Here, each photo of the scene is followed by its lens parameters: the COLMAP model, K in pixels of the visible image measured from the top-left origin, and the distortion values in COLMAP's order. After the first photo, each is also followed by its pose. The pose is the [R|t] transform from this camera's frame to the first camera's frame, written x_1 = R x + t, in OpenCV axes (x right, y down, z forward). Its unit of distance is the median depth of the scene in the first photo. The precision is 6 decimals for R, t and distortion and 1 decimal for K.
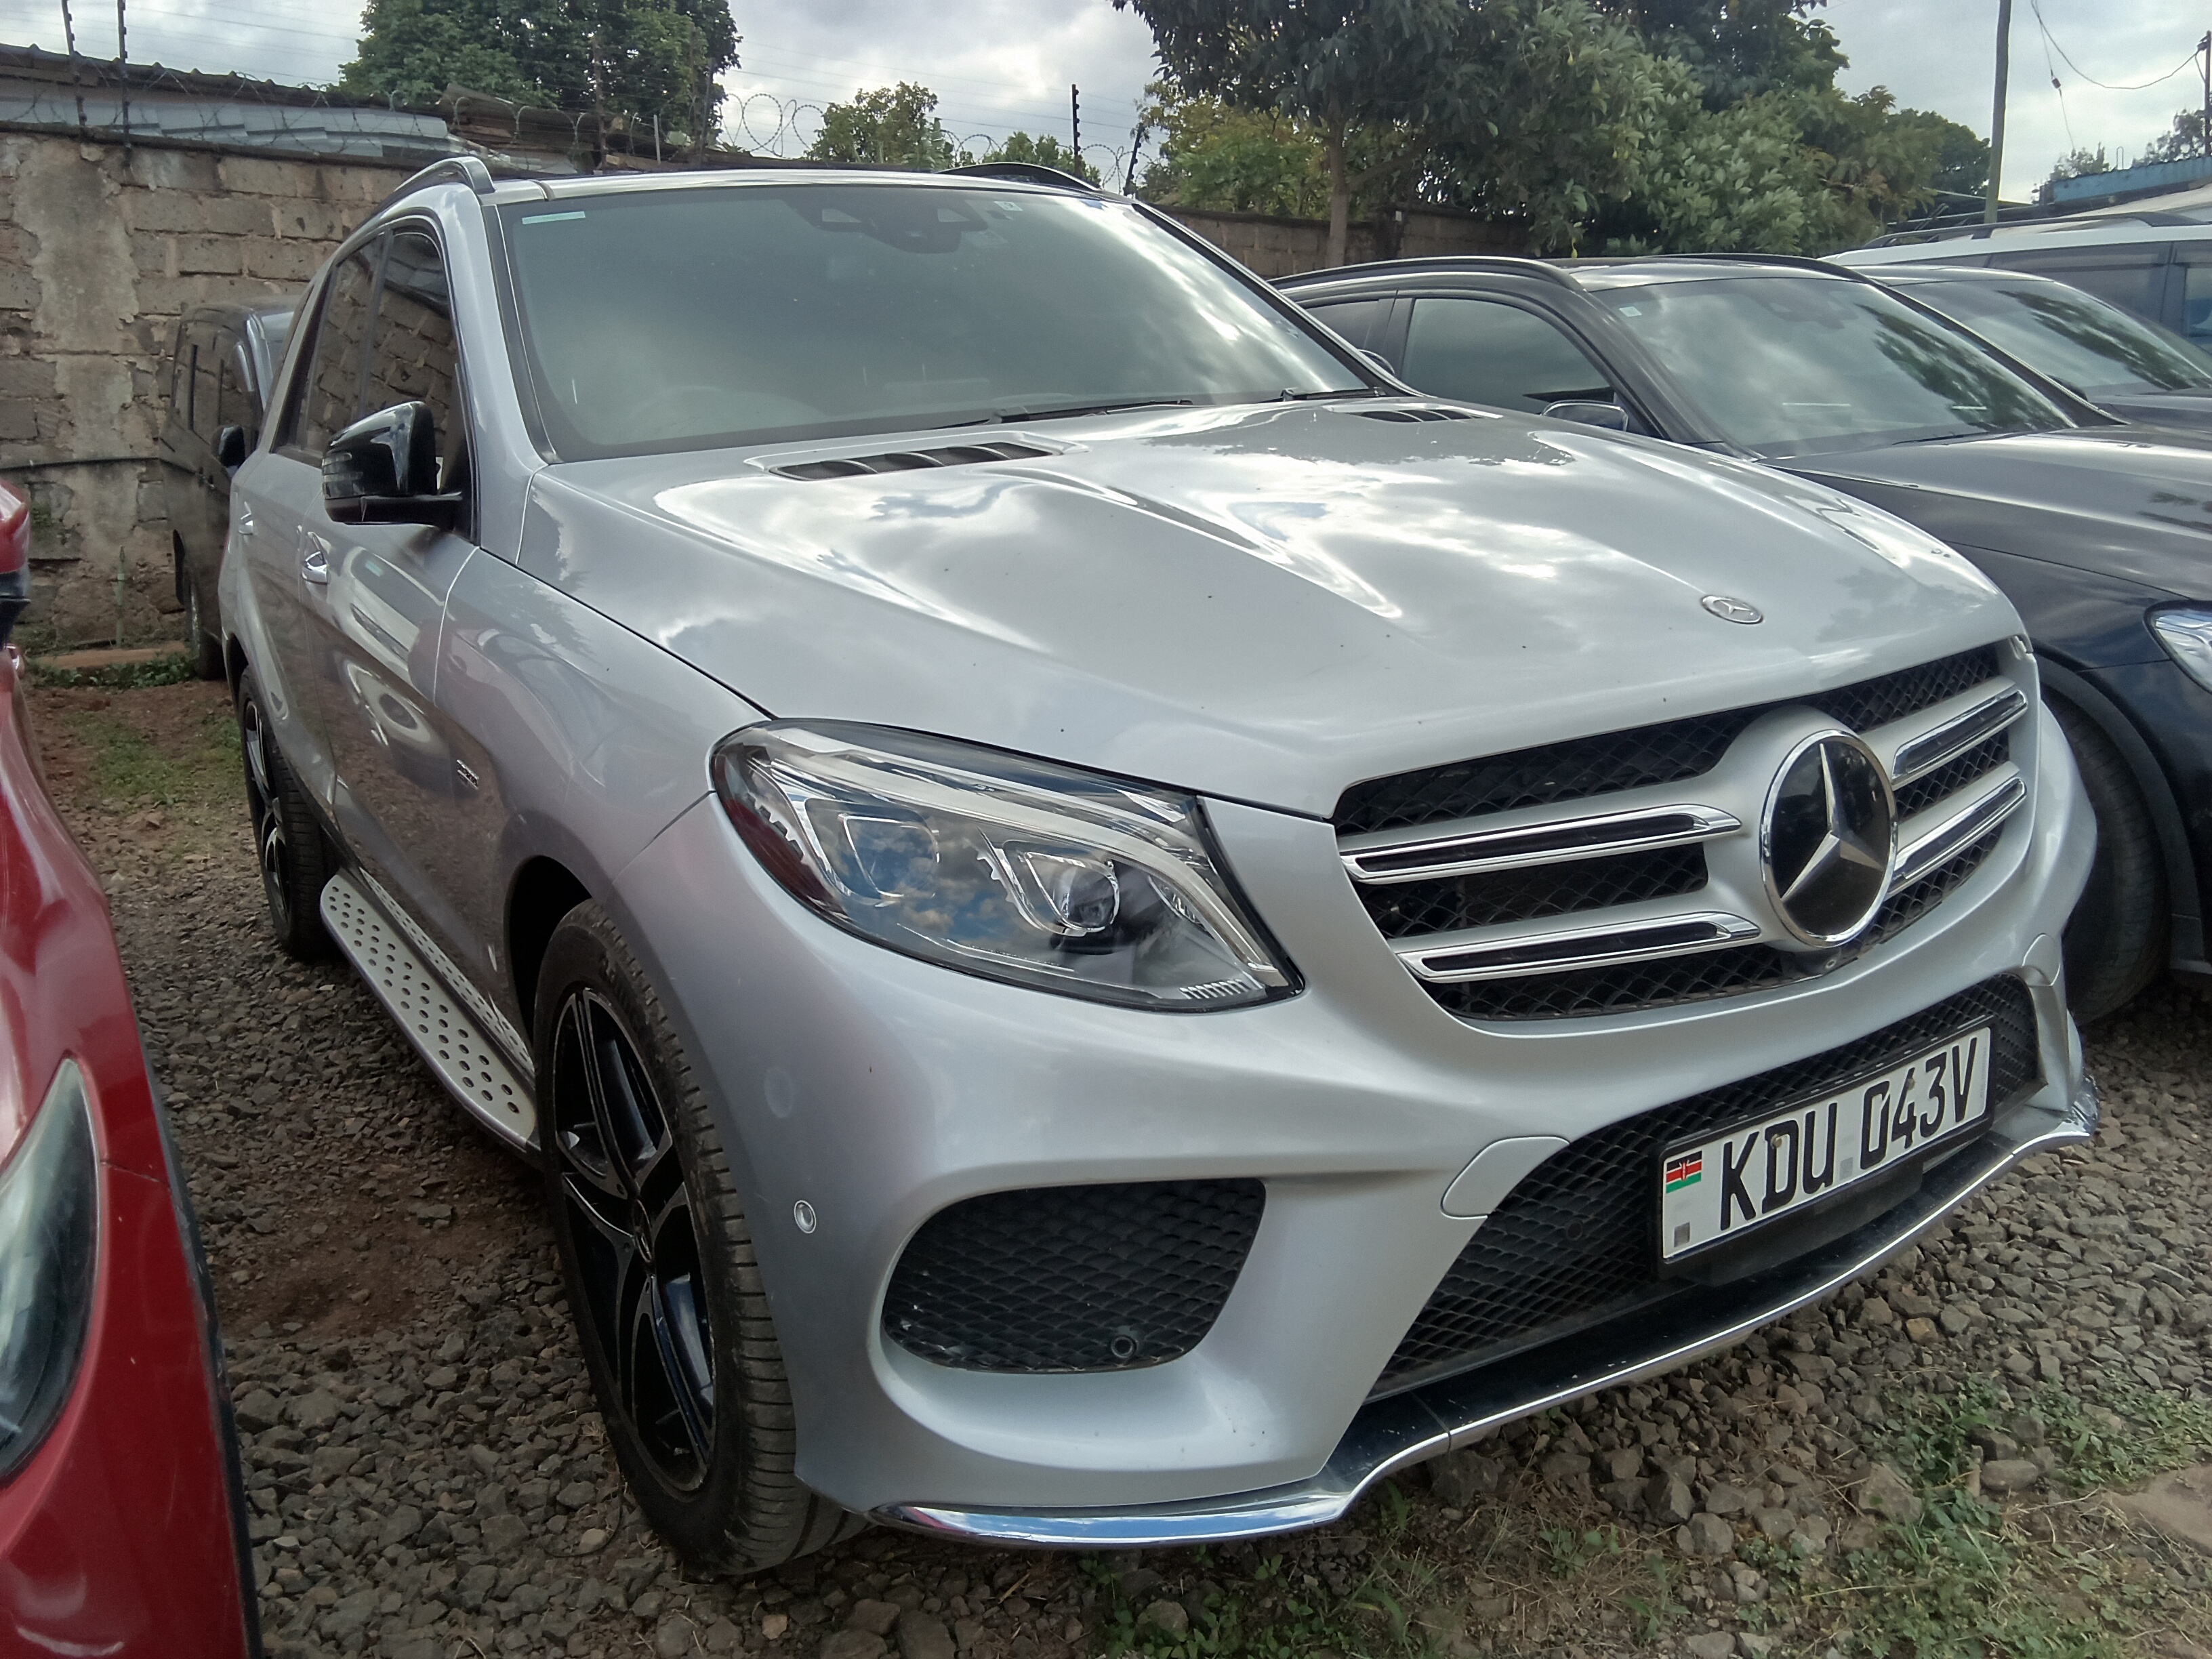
lens RADIAL K [[1785.6, 0, 1106.0], [0, 1785.6, 829.5], [0, 0, 1]] dist [0.005633, -0.001466]
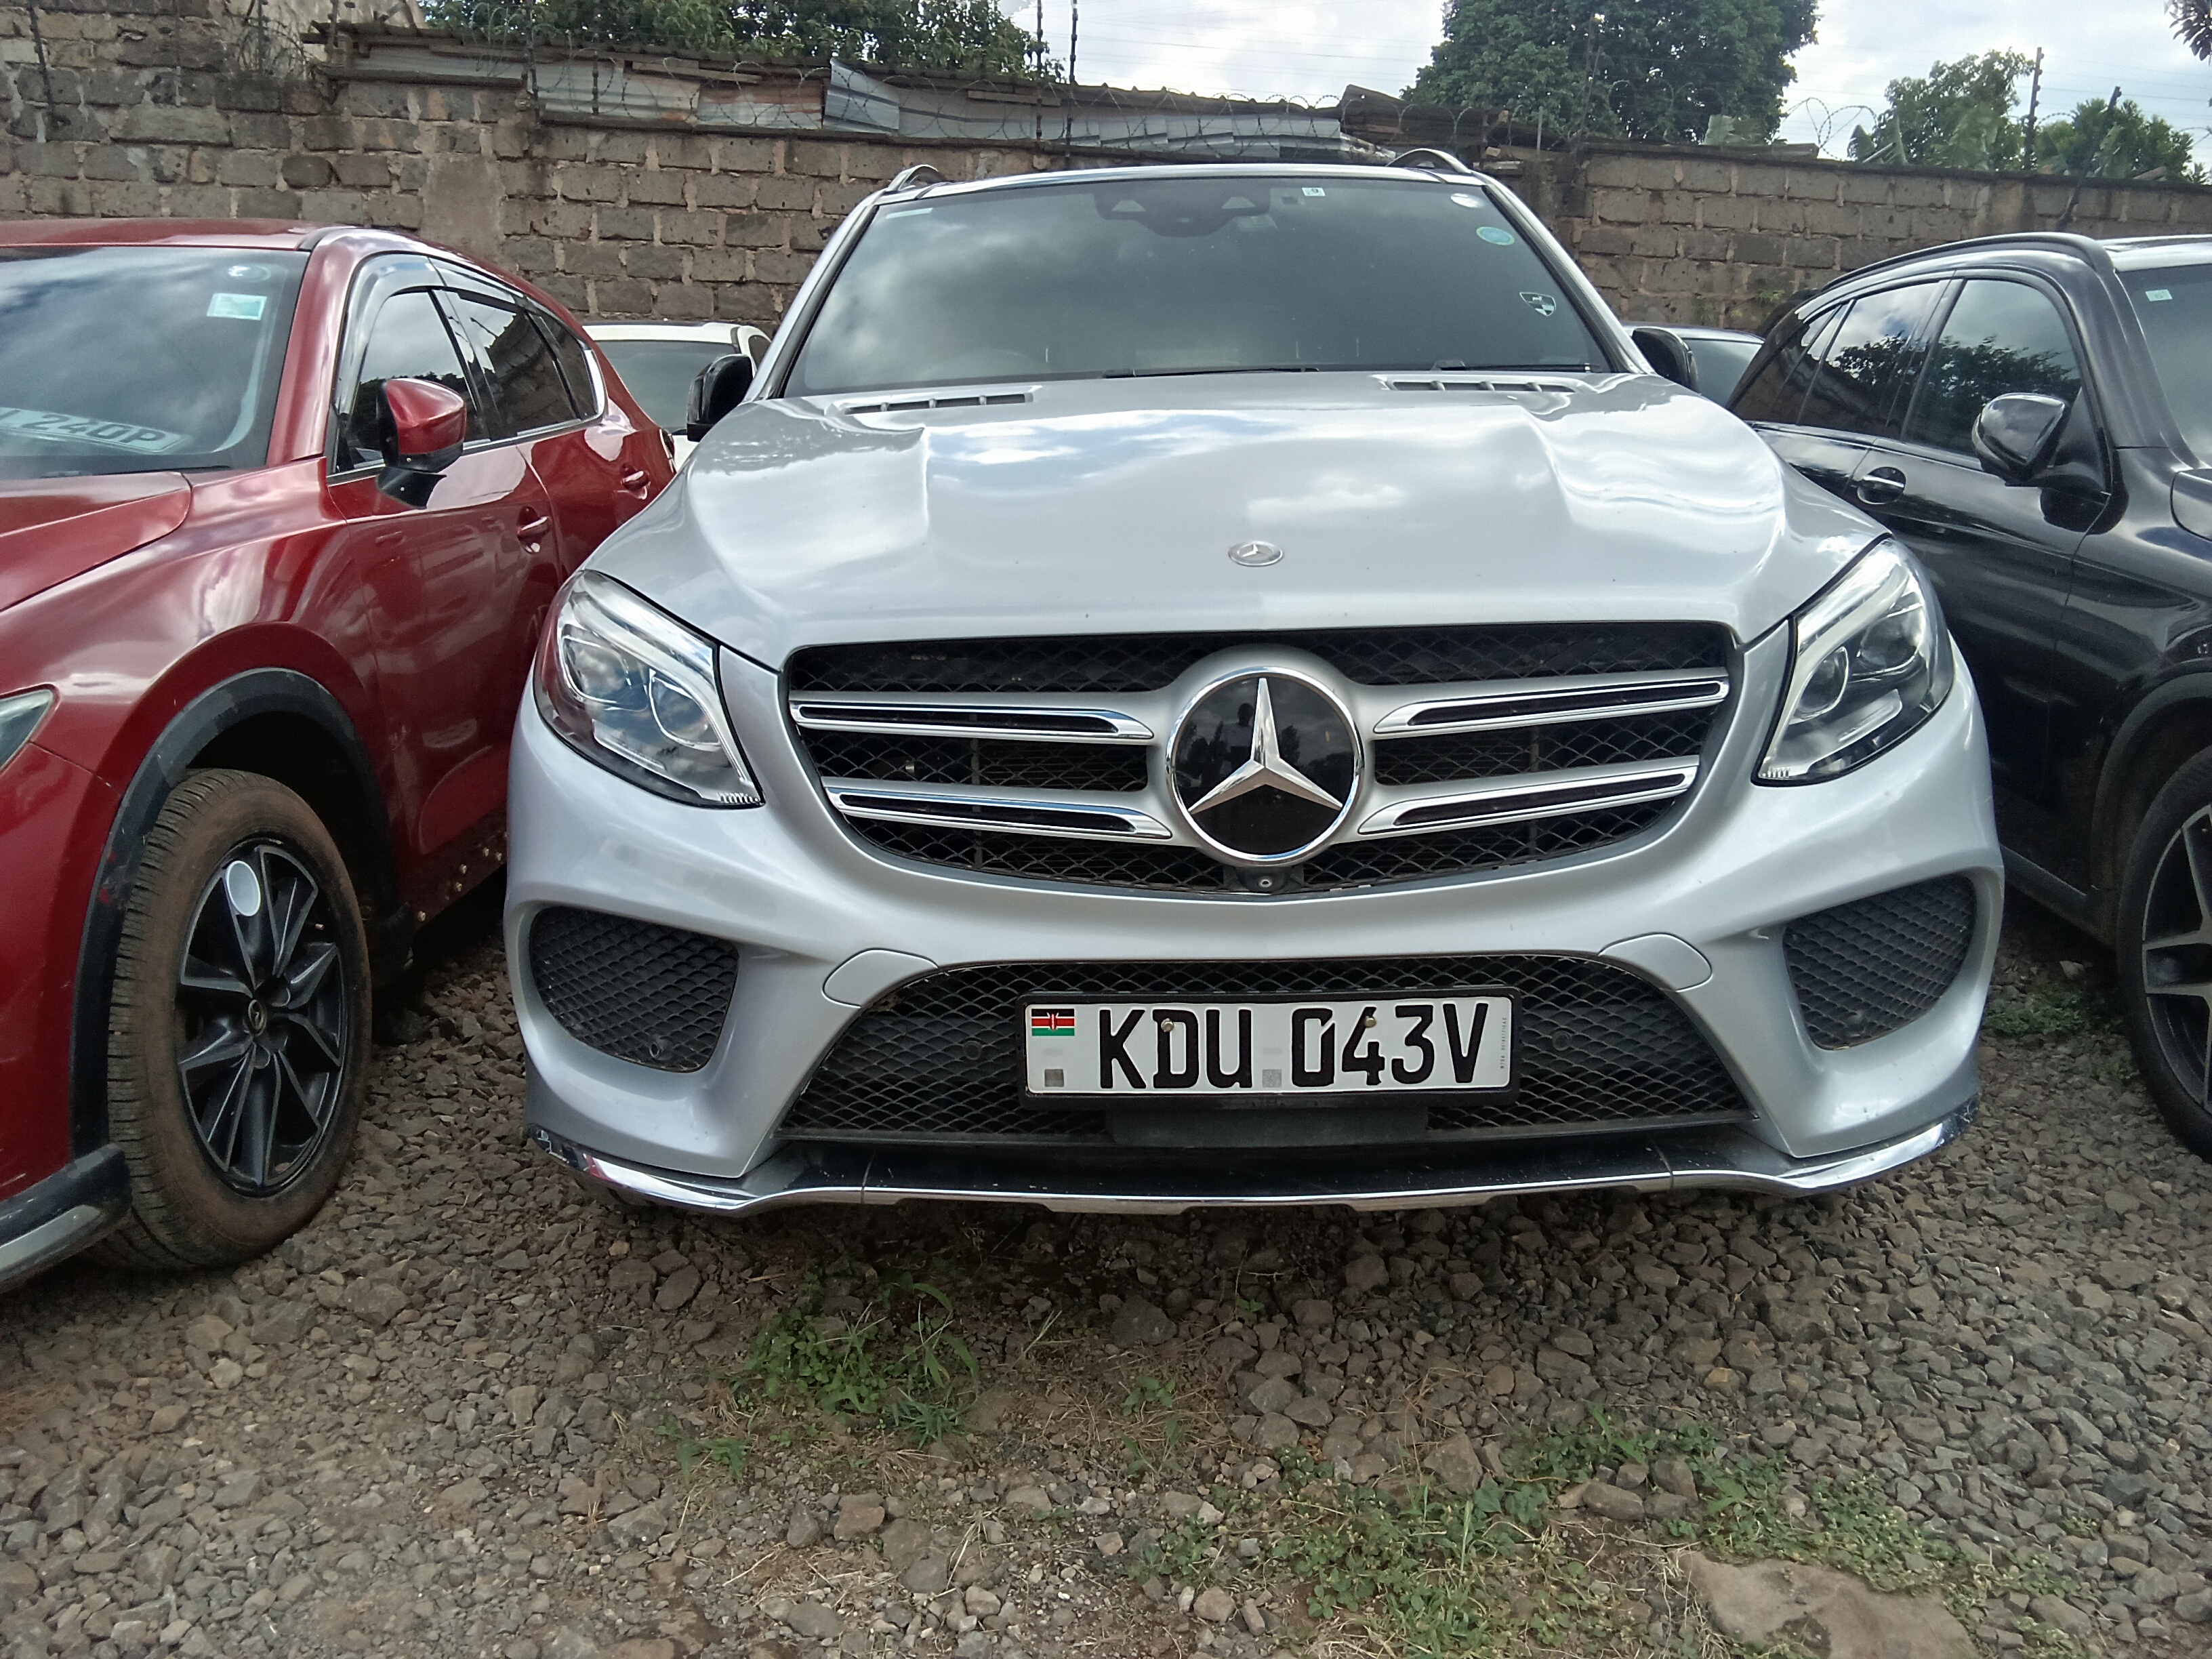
lens RADIAL K [[1785.6, 0, 1106.0], [0, 1785.6, 829.5], [0, 0, 1]] dist [0.005633, -0.001466]
pose [[0.833594, 0.165864, -0.526888, 0.868609], [-0.162674, 0.985267, 0.052793, 0.000590], [0.527882, 0.041703, 0.848294, 0.023603]]
